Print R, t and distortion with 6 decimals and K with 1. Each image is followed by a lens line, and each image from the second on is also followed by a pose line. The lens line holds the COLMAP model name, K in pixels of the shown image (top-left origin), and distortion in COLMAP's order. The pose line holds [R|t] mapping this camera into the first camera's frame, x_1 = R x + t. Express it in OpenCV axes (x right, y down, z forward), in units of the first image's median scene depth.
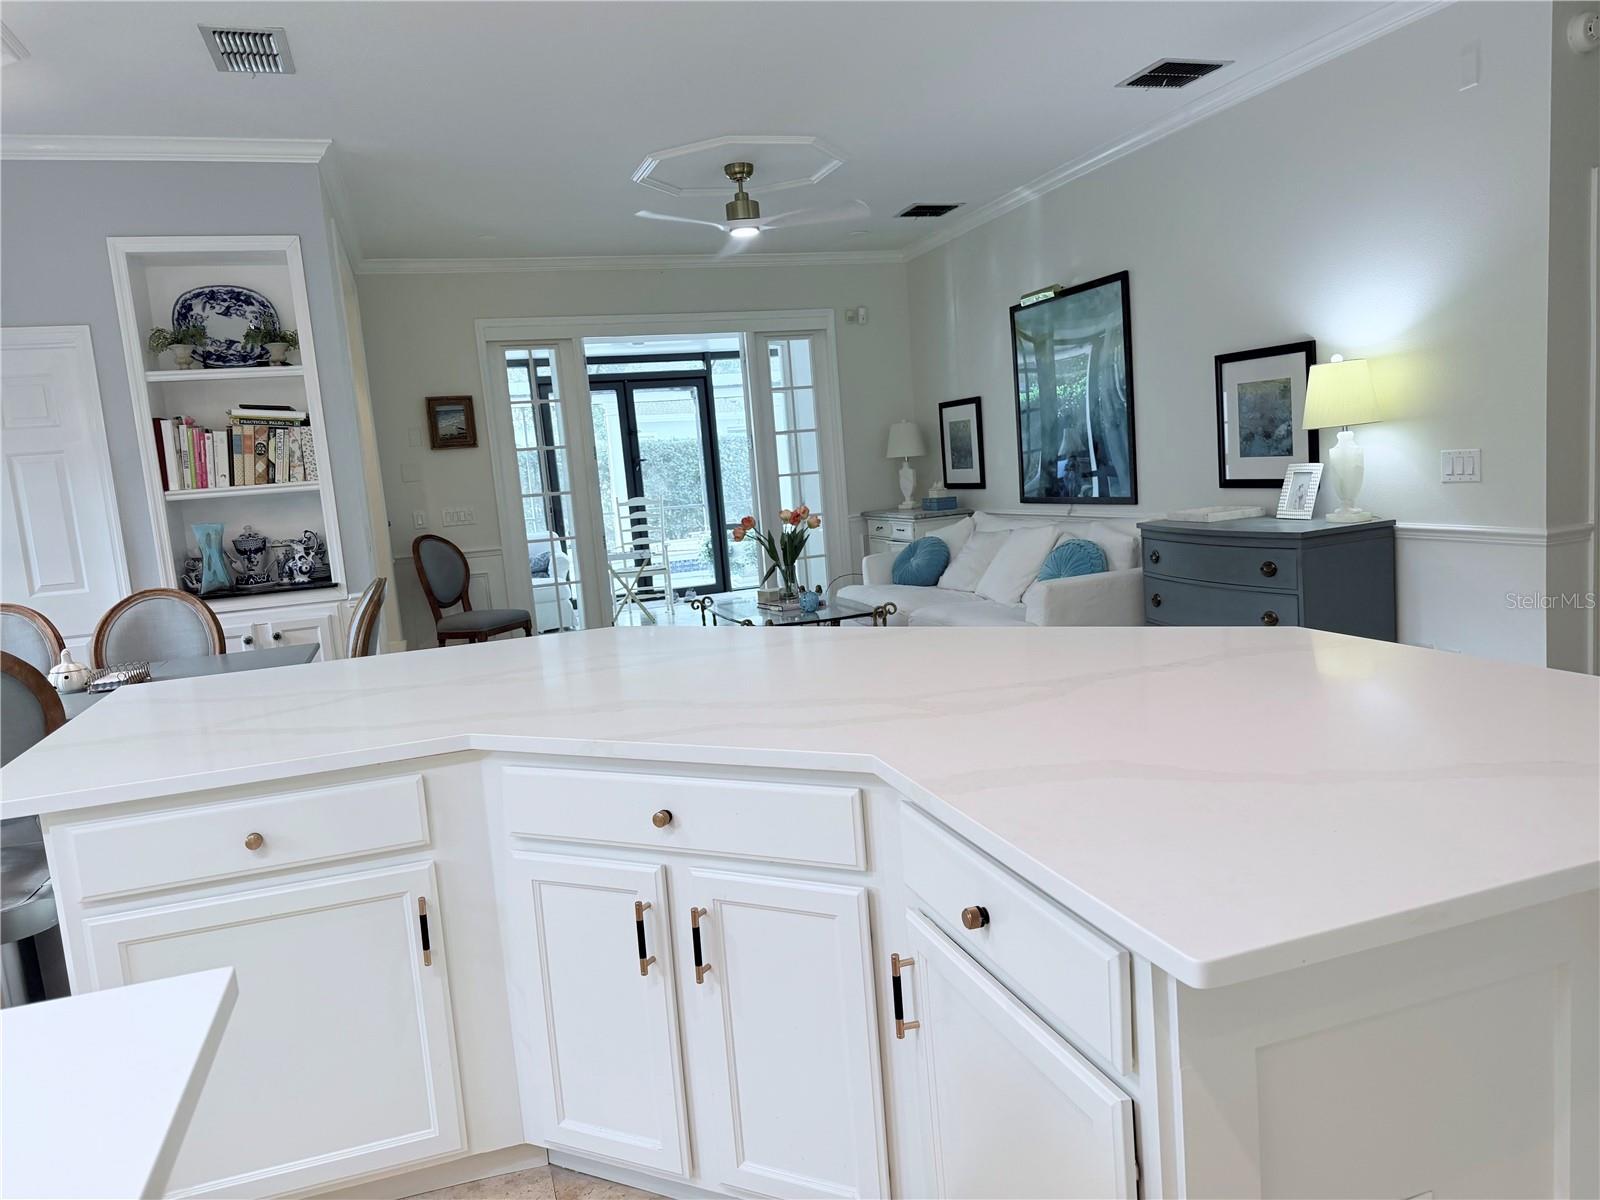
lens RADIAL K [[1124.6, 0, 796.2], [0, 1124.6, 605.3], [0, 0, 1]] dist [0.064469, -0.086070]
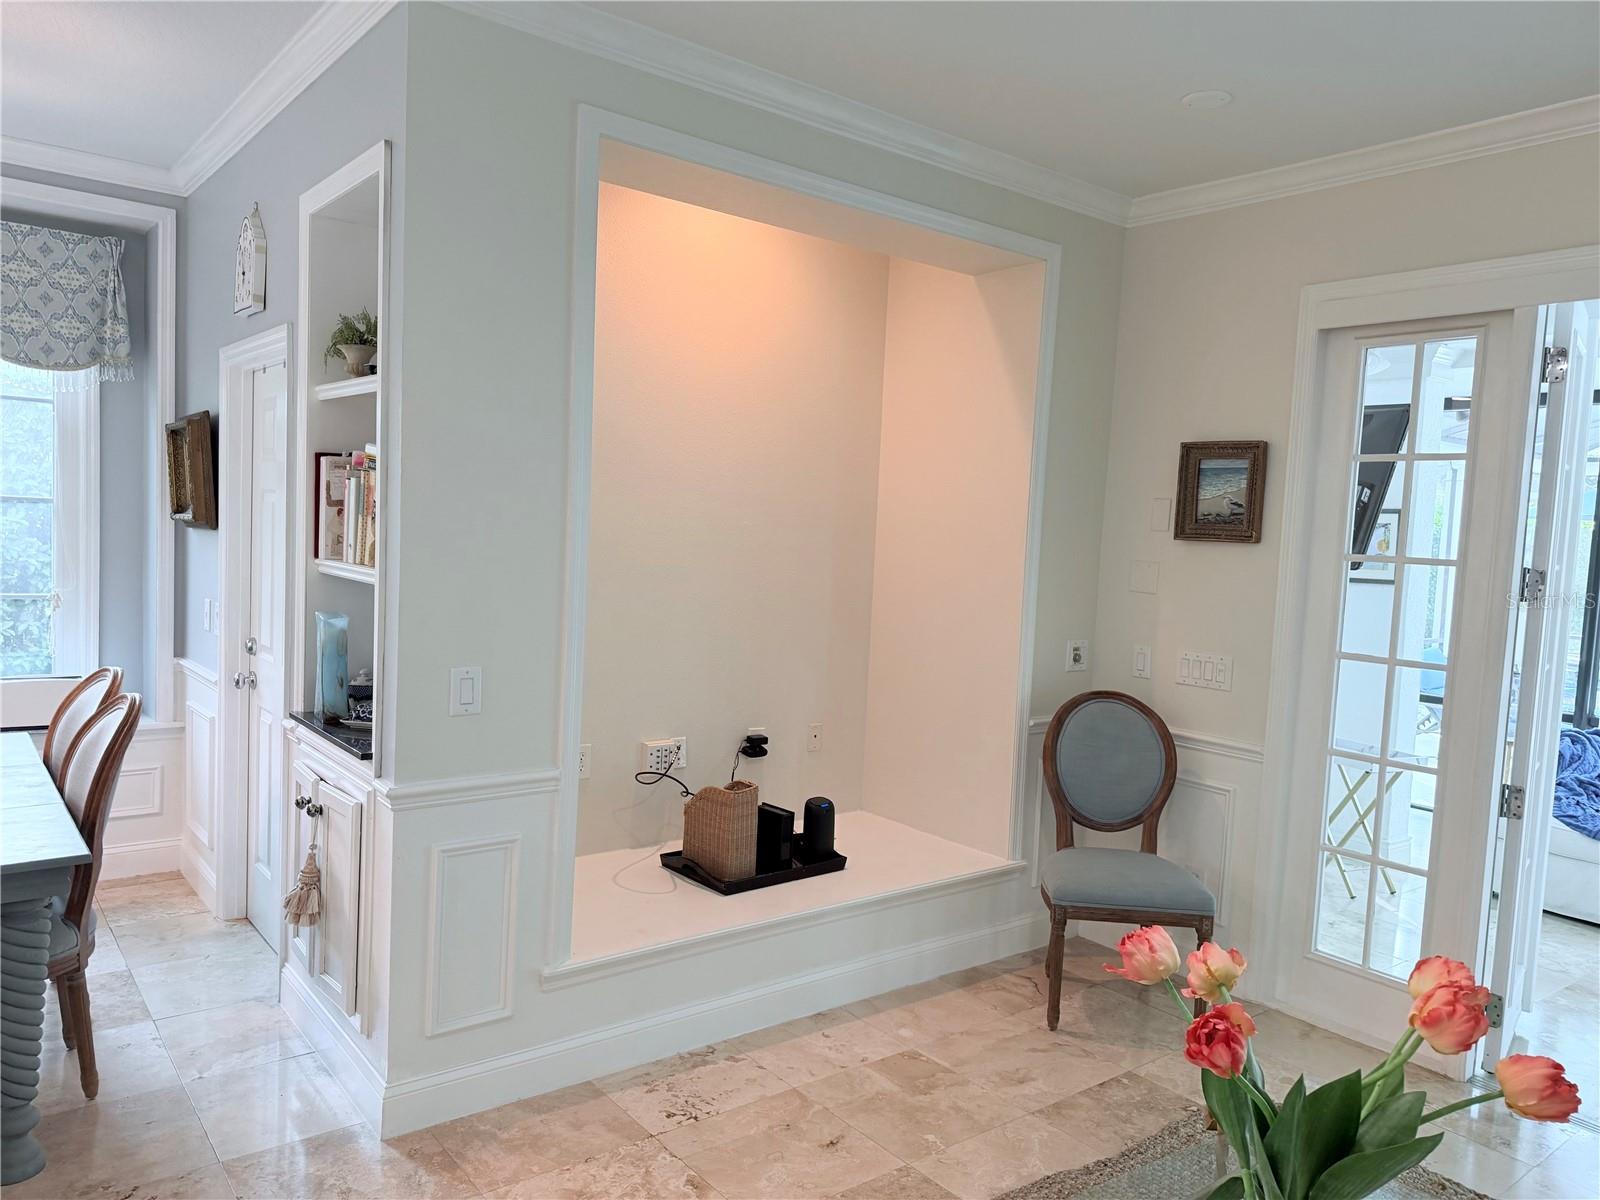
lens RADIAL K [[1124.6, 0, 796.2], [0, 1124.6, 605.3], [0, 0, 1]] dist [0.064469, -0.086070]
pose [[0.343496, 0.163759, -0.924767, 0.180676], [-0.196517, 0.975415, 0.099734, -0.190256], [0.918364, 0.147474, 0.367232, 0.977705]]
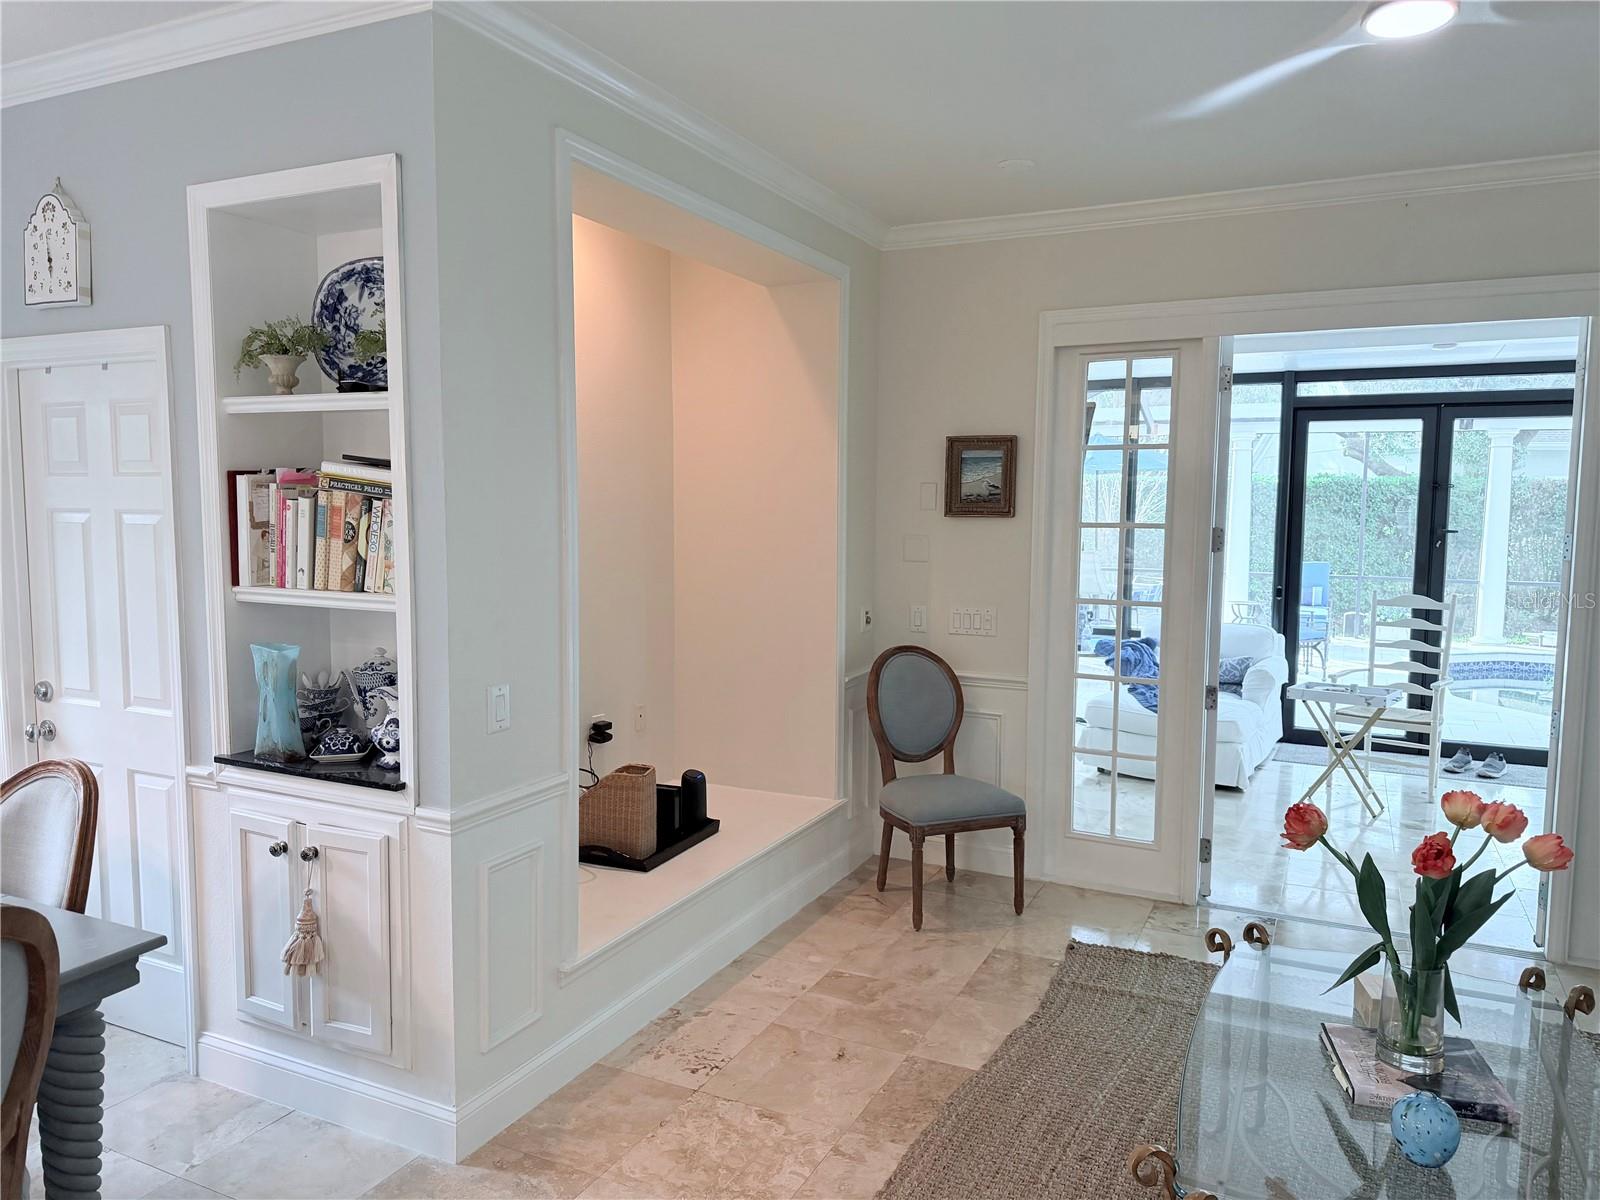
lens RADIAL K [[1115.9, 0, 795.8], [0, 1115.9, 602.4], [0, 0, 1]] dist [0.126110, -0.201490]
pose [[0.717260, 0.148538, -0.680790, 0.096488], [-0.154796, 0.986568, 0.052165, -0.165557], [0.679394, 0.067968, 0.730619, 0.720534]]
